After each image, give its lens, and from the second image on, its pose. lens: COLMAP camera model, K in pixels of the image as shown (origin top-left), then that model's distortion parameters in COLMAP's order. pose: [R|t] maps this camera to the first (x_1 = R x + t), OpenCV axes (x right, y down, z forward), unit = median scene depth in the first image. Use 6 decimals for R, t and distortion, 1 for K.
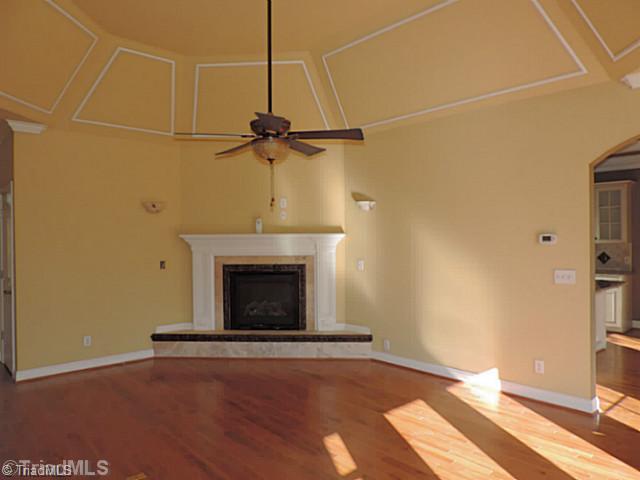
lens RADIAL K [[464.2, 0, 320.4], [0, 464.2, 241.0], [0, 0, 1]] dist [0.012536, 0.002693]
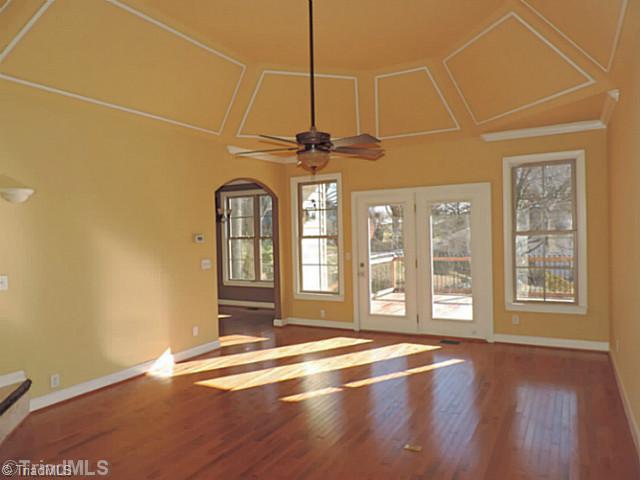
lens RADIAL K [[464.2, 0, 320.6], [0, 464.2, 239.3], [0, 0, 1]] dist [0.012536, 0.002693]
pose [[-0.347319, 0.015204, 0.937624, -0.961148], [0.038587, 0.999253, -0.001909, 0.014078], [-0.936953, 0.035517, -0.347646, 1.123342]]
